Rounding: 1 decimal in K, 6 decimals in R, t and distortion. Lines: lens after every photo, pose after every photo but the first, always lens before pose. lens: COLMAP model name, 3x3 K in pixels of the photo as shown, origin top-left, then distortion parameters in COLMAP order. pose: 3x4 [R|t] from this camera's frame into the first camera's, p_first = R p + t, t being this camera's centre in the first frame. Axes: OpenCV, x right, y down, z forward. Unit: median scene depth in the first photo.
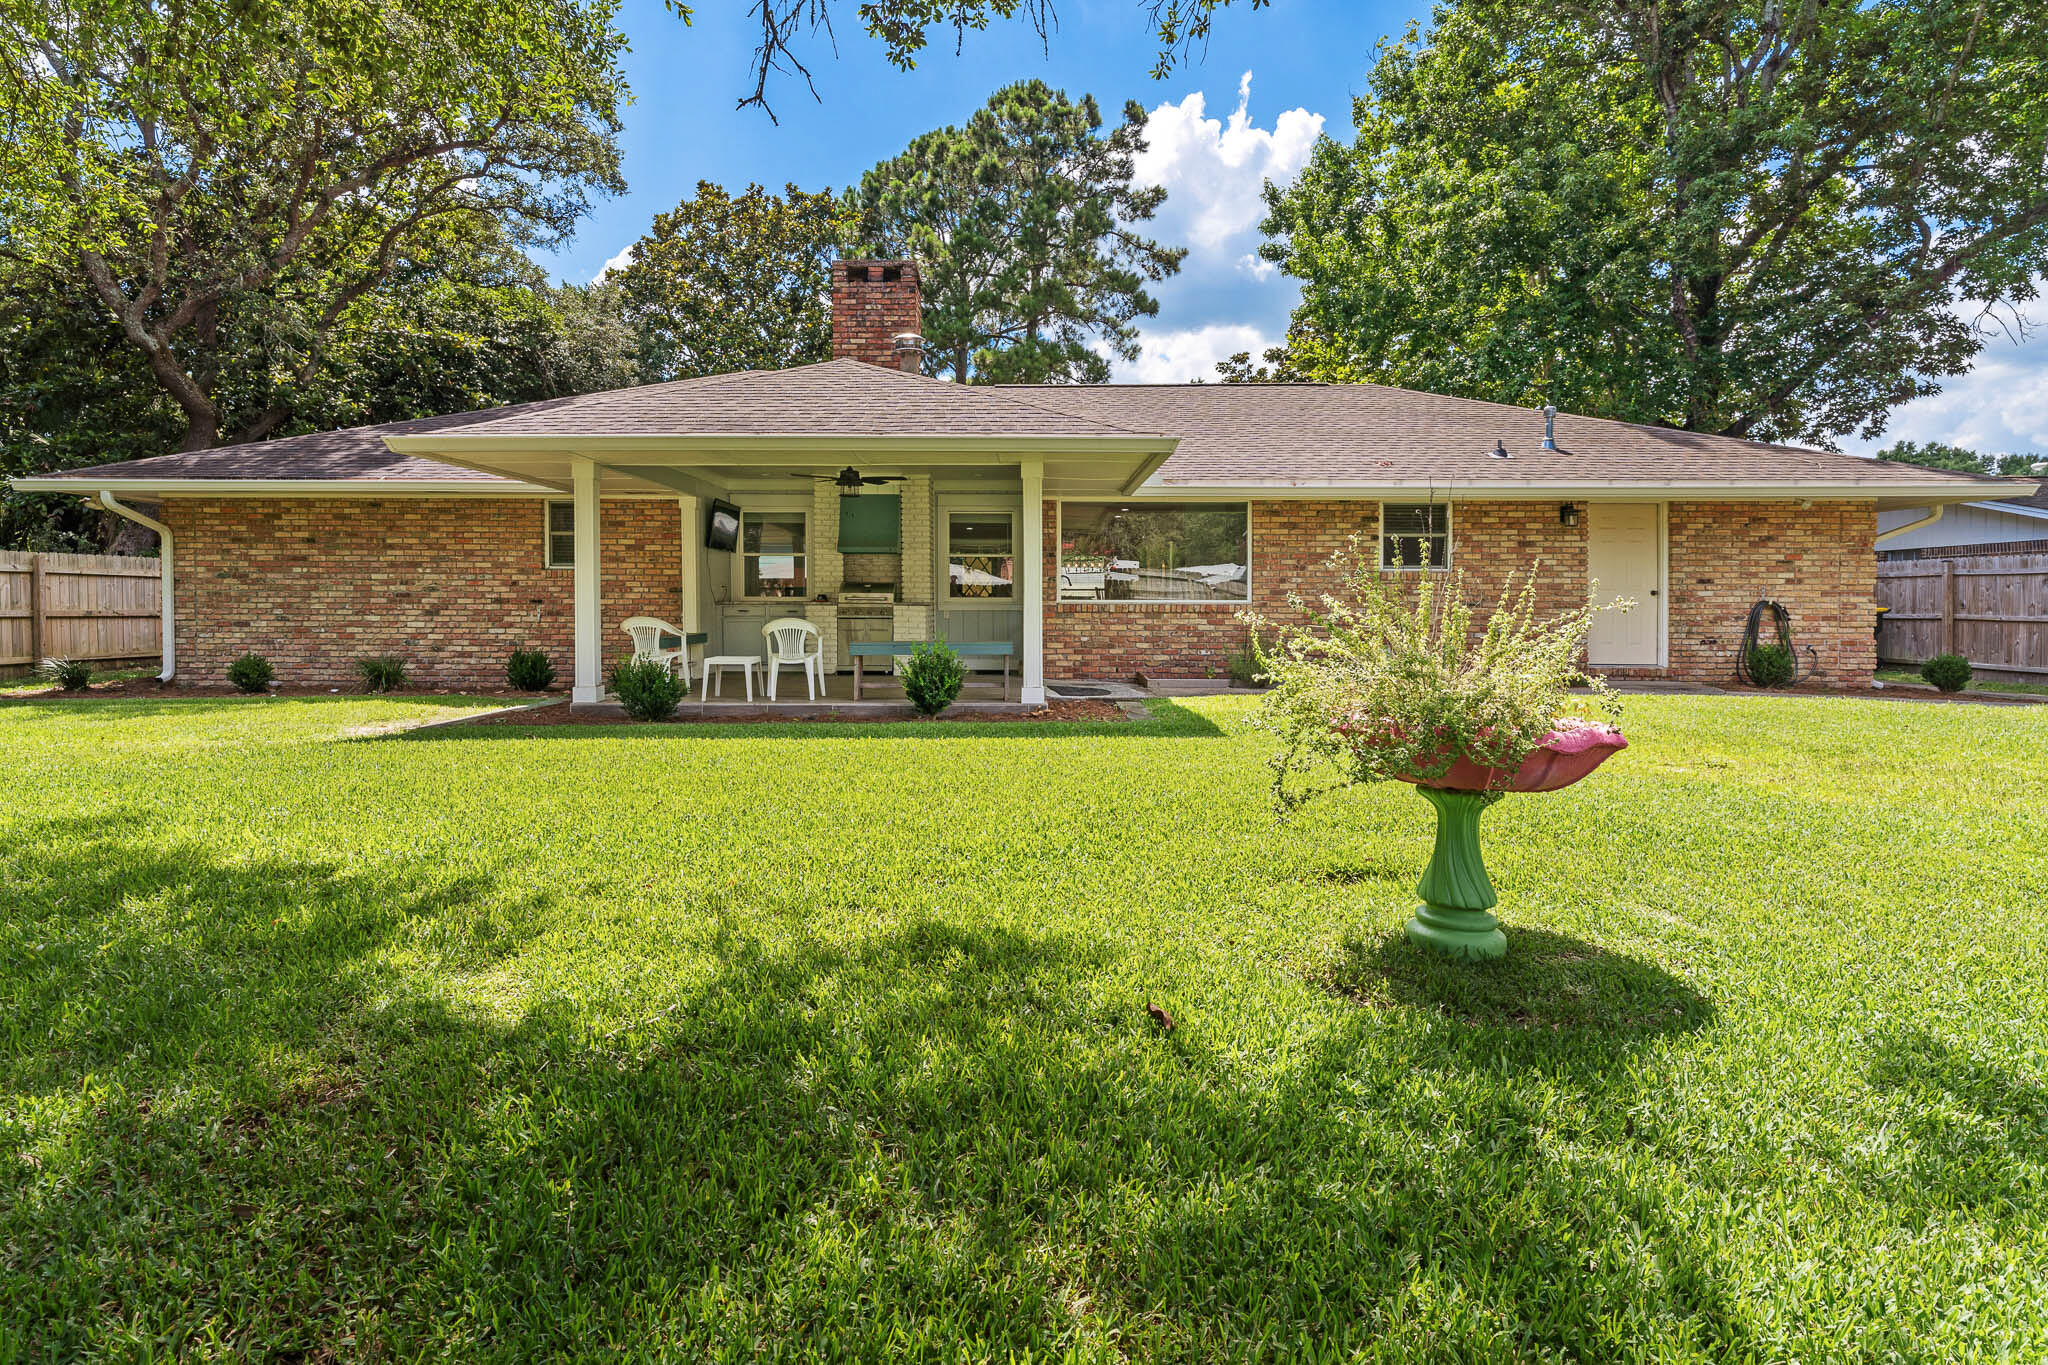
lens RADIAL K [[1026.8, 0, 1025.9], [0, 1026.8, 625.3], [0, 0, 1]] dist [0.000816, 0.000133]
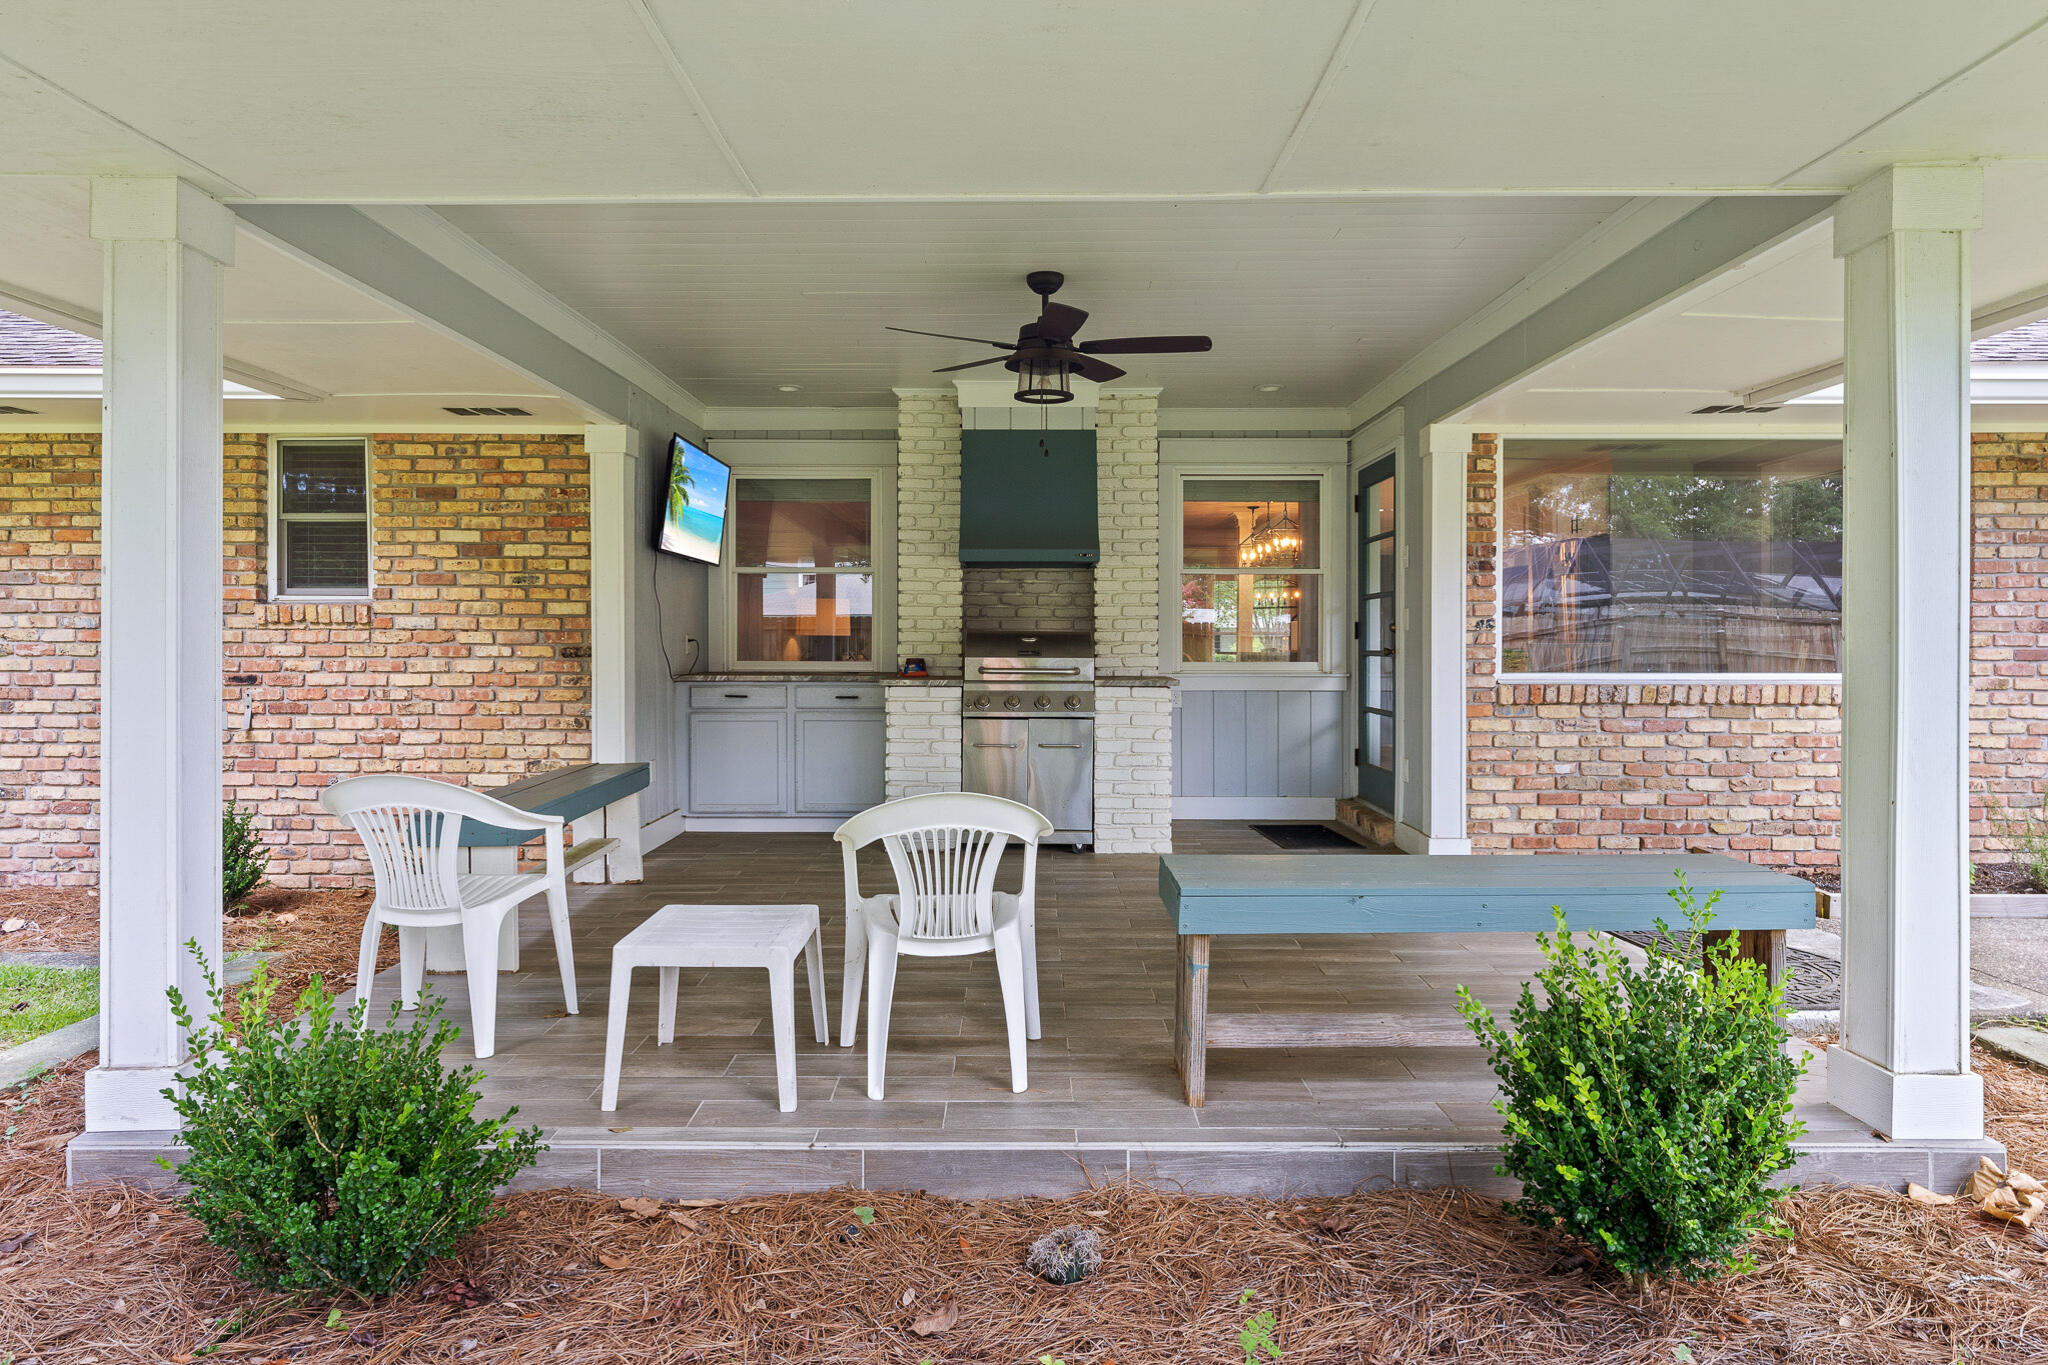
lens RADIAL K [[1111.2, 0, 1021.2], [0, 1111.2, 664.3], [0, 0, 1]] dist [-0.001682, 0.000661]
pose [[0.999996, -0.001357, -0.002542, -0.160427], [0.001345, 0.999989, -0.004544, -0.027026], [0.002548, 0.004541, 0.999986, 0.551894]]
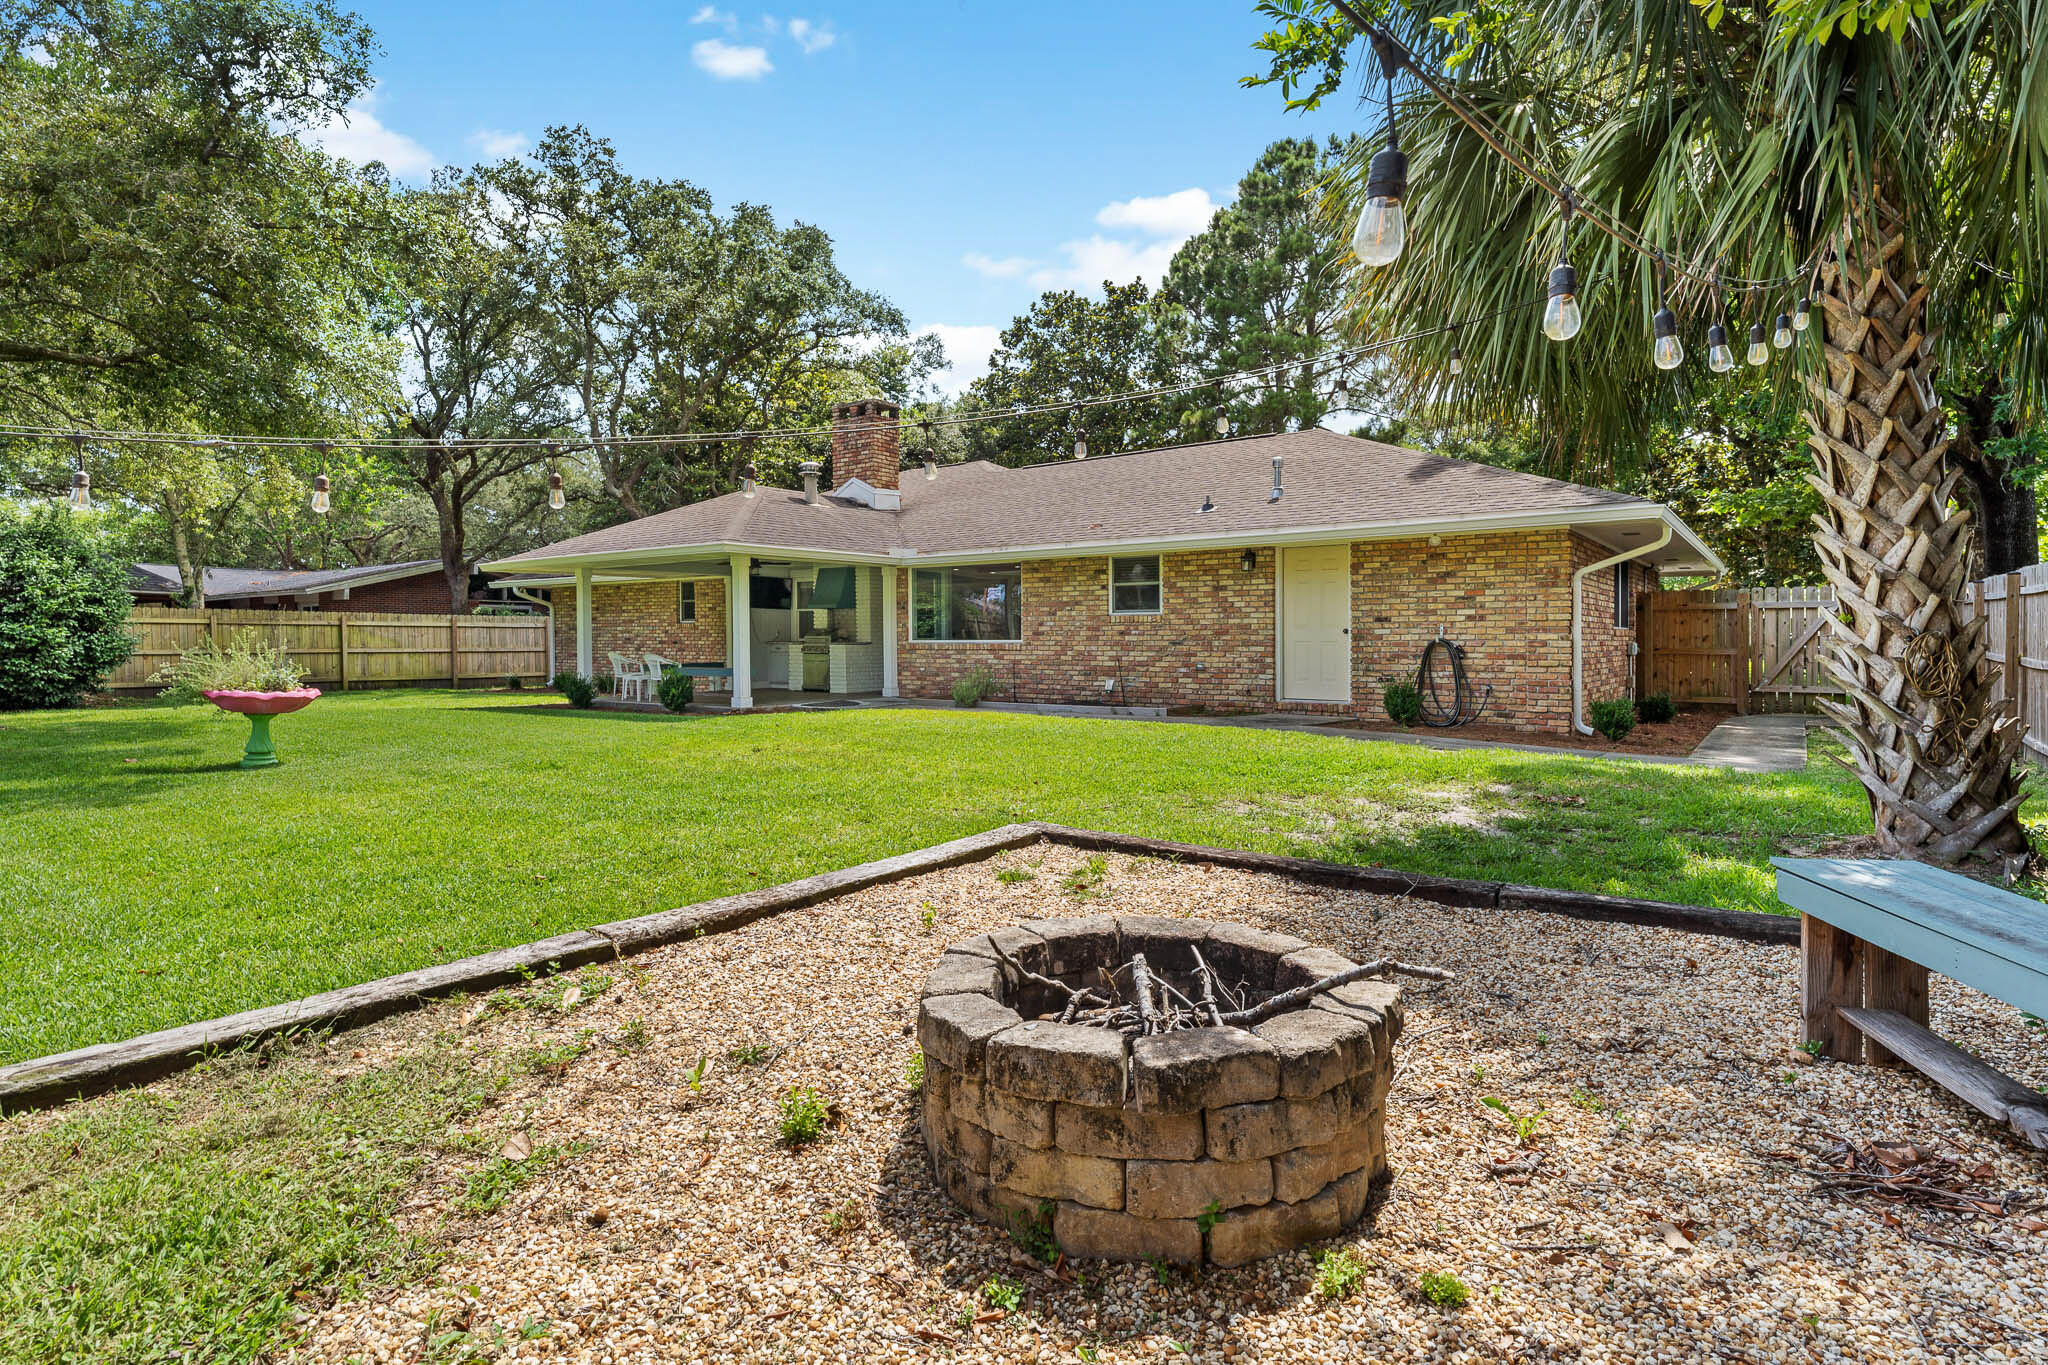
lens RADIAL K [[1067.2, 0, 1026.5], [0, 1067.2, 671.1], [0, 0, 1]] dist [-0.001877, -0.005857]
pose [[0.806926, 0.012193, -0.590526, 0.995449], [-0.010468, 0.999925, 0.006342, 0.004796], [0.590559, 0.001064, 0.806994, -0.048938]]
